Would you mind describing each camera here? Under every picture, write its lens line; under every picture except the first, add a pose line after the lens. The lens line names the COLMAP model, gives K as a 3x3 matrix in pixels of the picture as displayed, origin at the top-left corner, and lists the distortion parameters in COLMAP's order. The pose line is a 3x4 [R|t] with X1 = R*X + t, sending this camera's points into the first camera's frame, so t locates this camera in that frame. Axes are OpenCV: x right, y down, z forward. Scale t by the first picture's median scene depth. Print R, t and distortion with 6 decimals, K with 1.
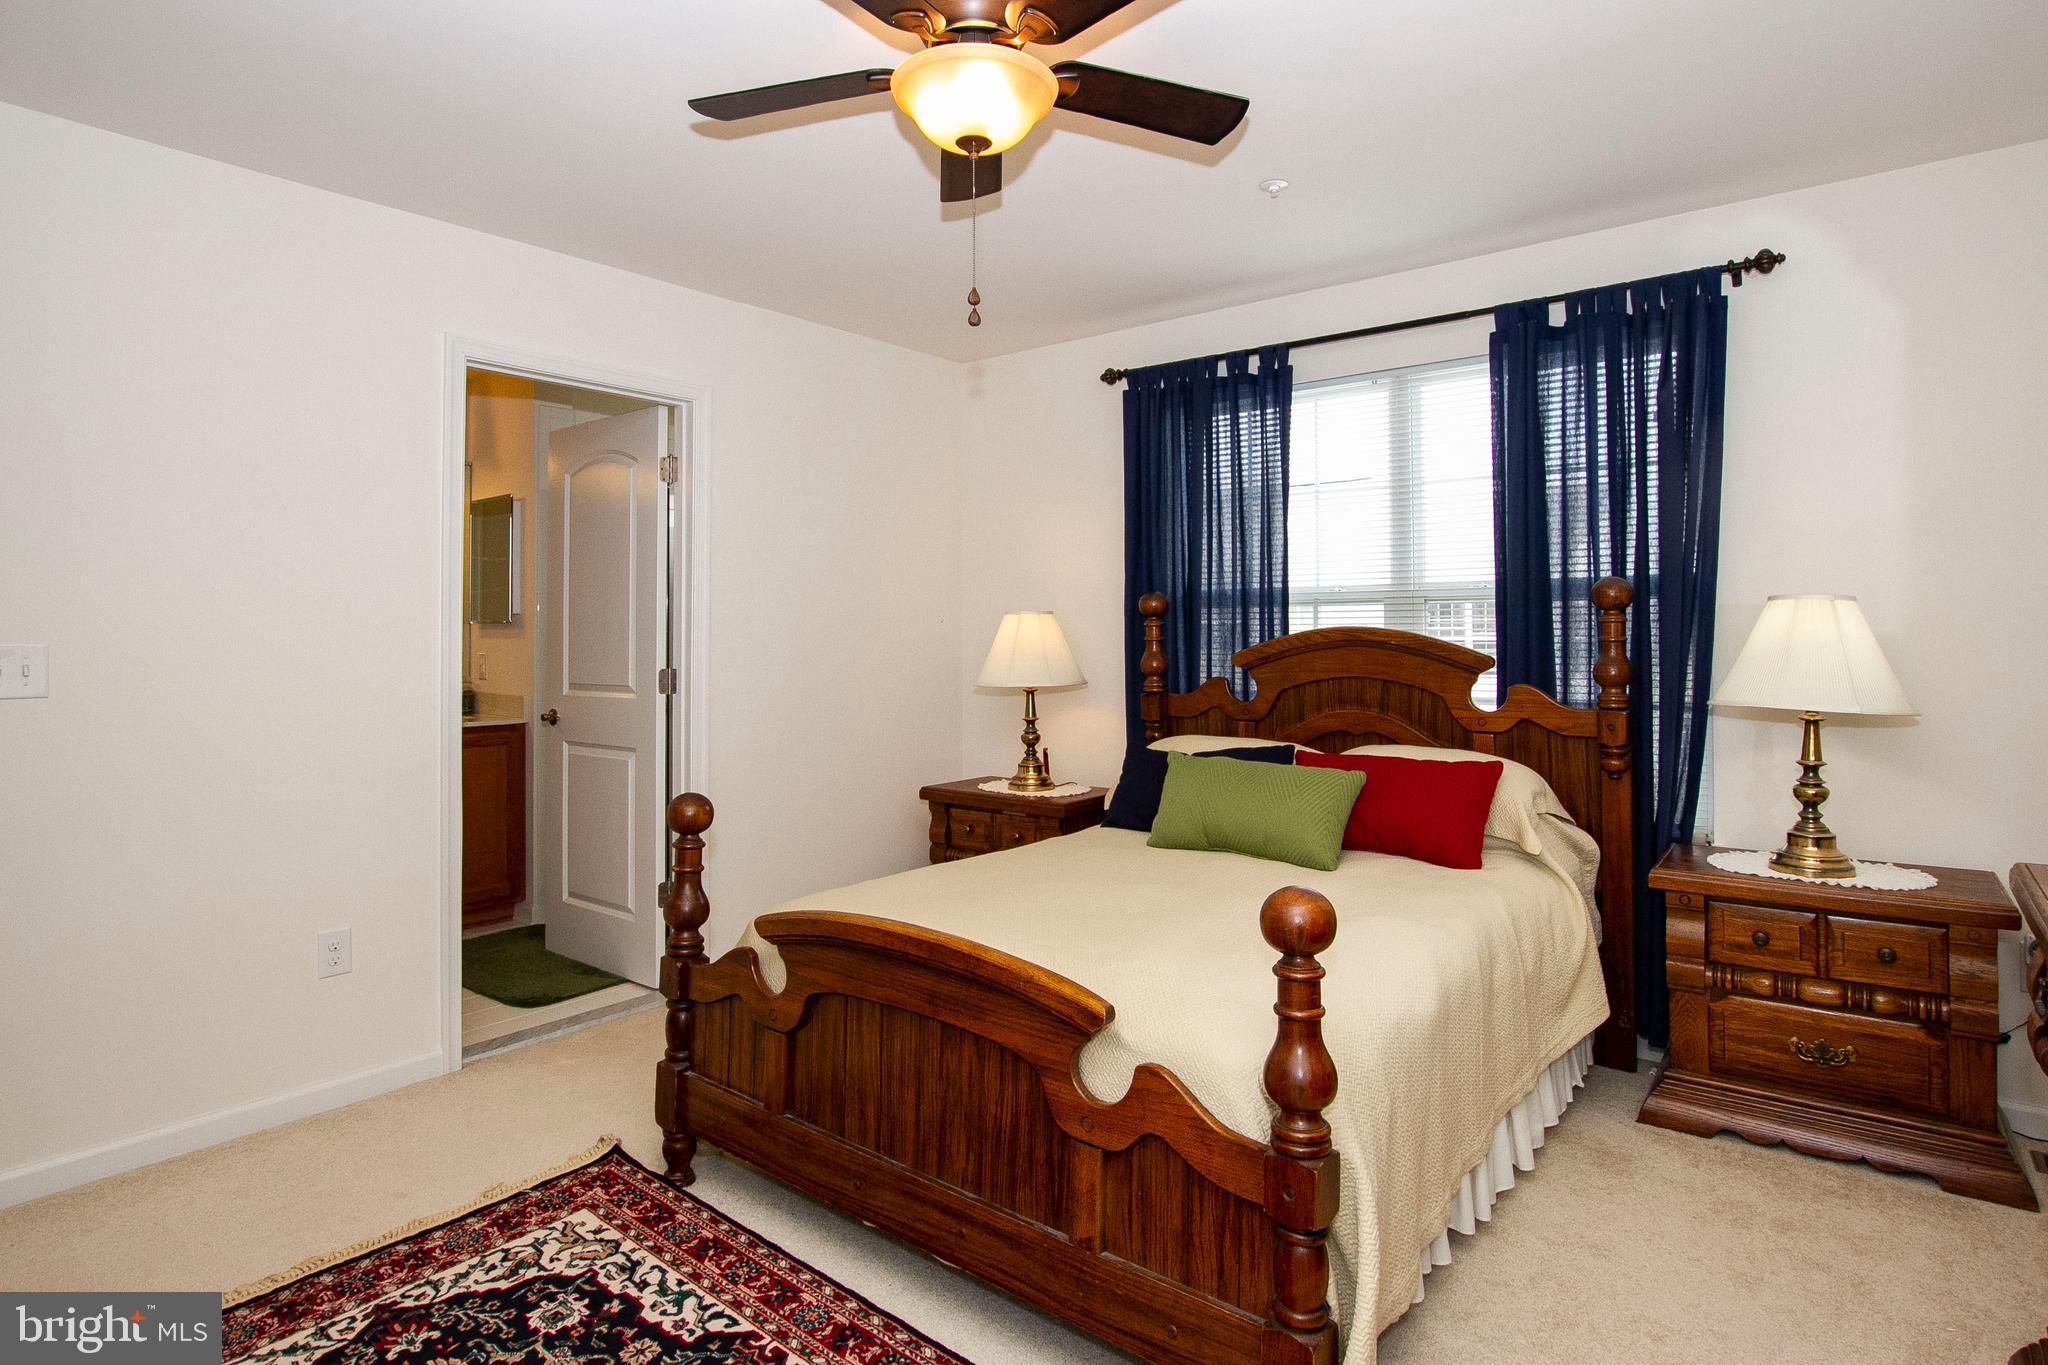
lens RADIAL K [[1040.3, 0, 1068.3], [0, 1040.3, 660.8], [0, 0, 1]] dist [-0.022414, 0.002555]
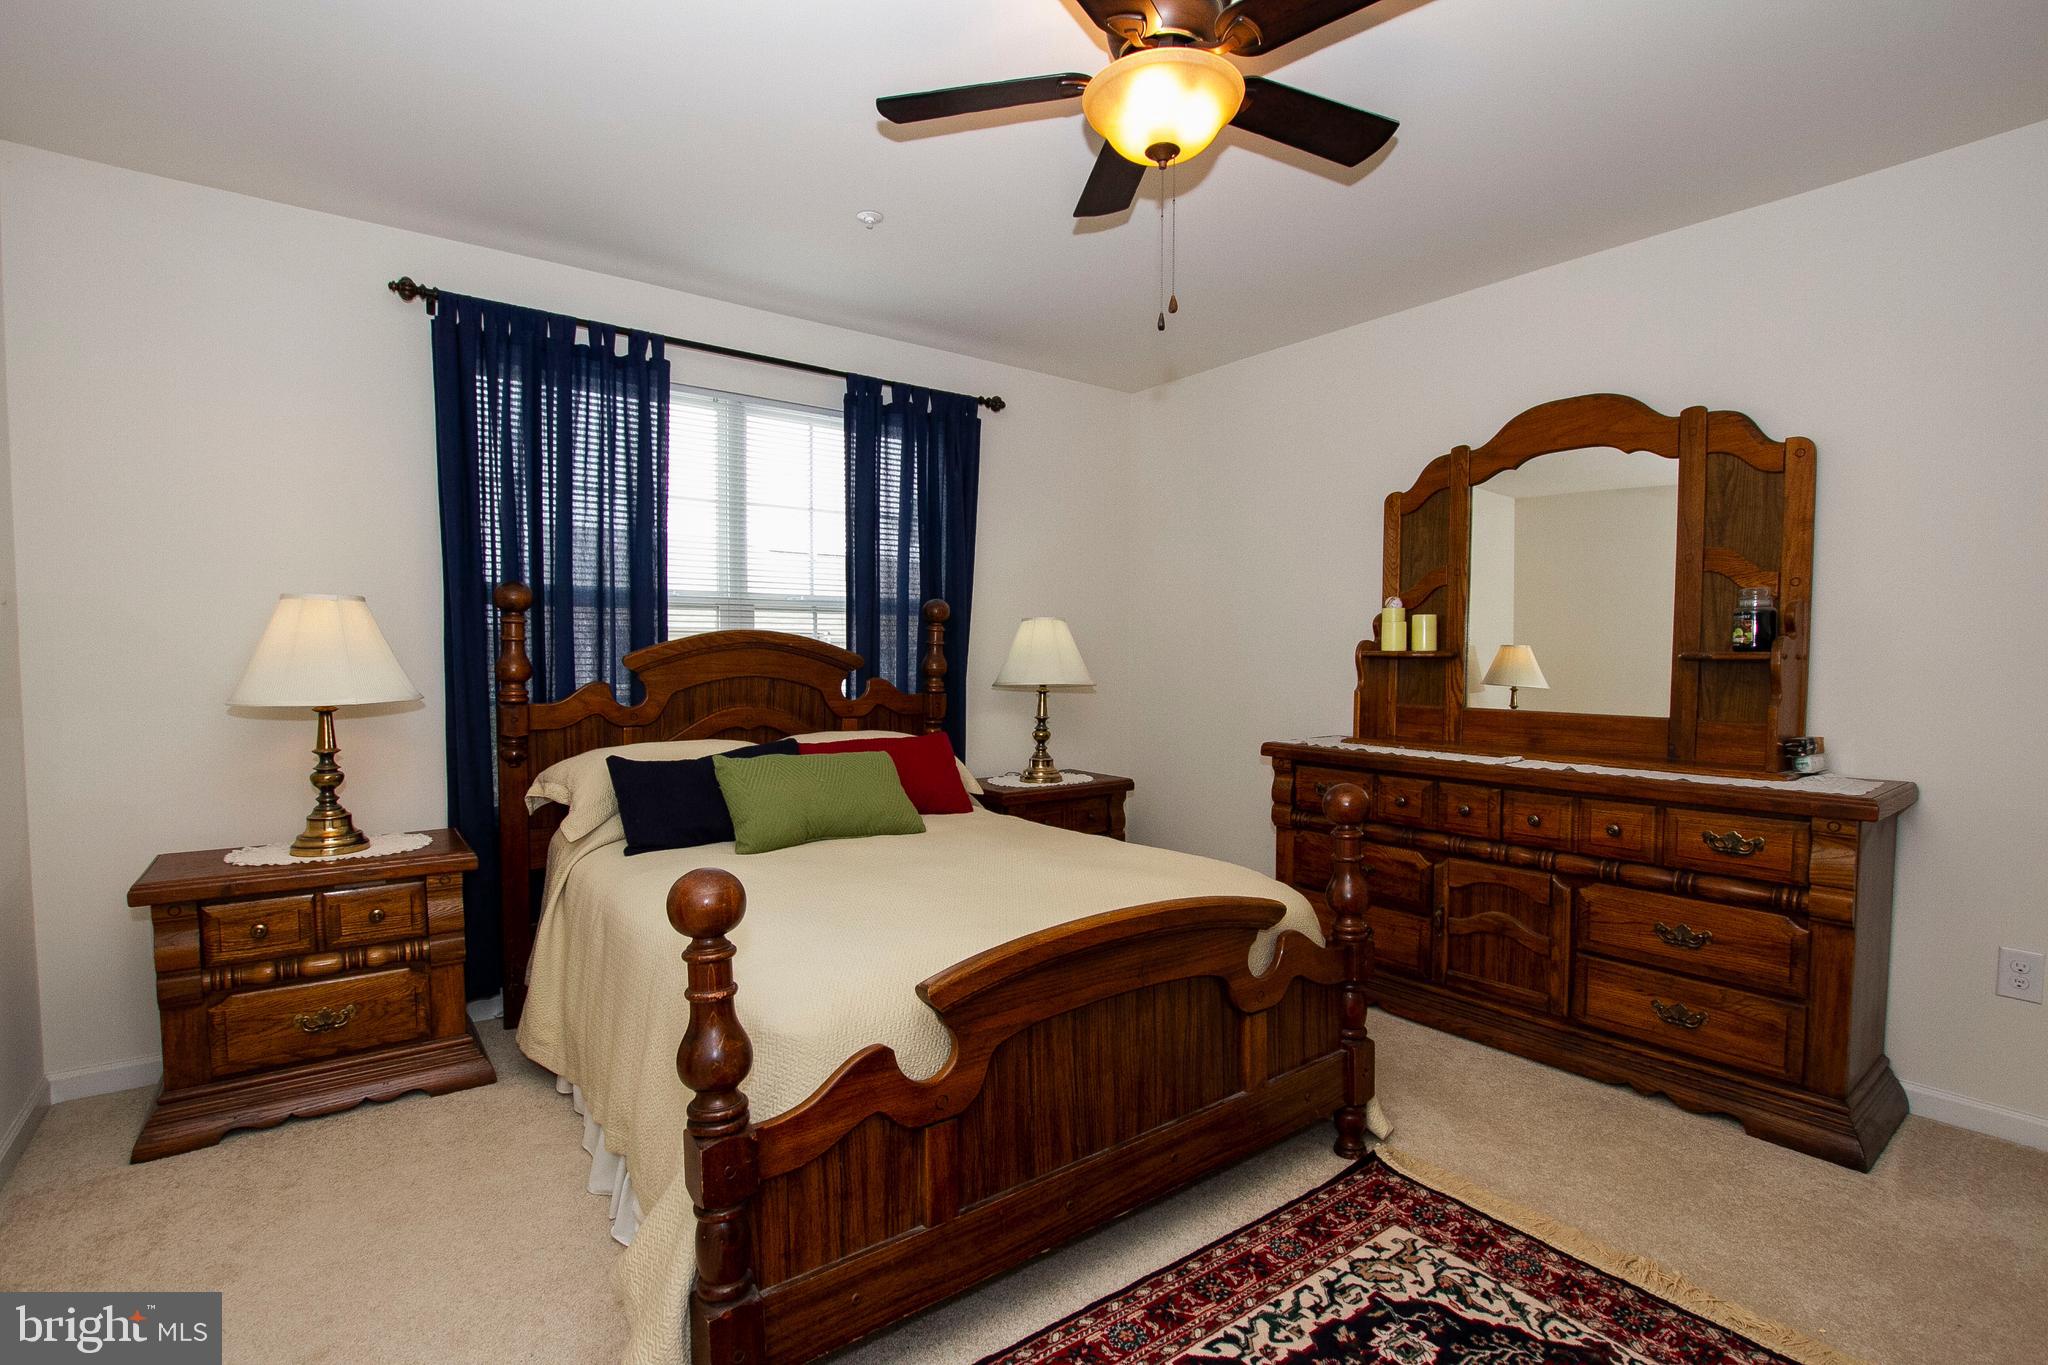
lens RADIAL K [[955.7, 0, 1025.5], [0, 955.7, 684.2], [0, 0, 1]] dist [-0.020687, 0.000979]
pose [[0.289299, -0.032334, 0.956693, -0.598550], [0.007075, 0.999474, 0.031640, -0.005572], [-0.957213, -0.002385, 0.289376, 0.445714]]
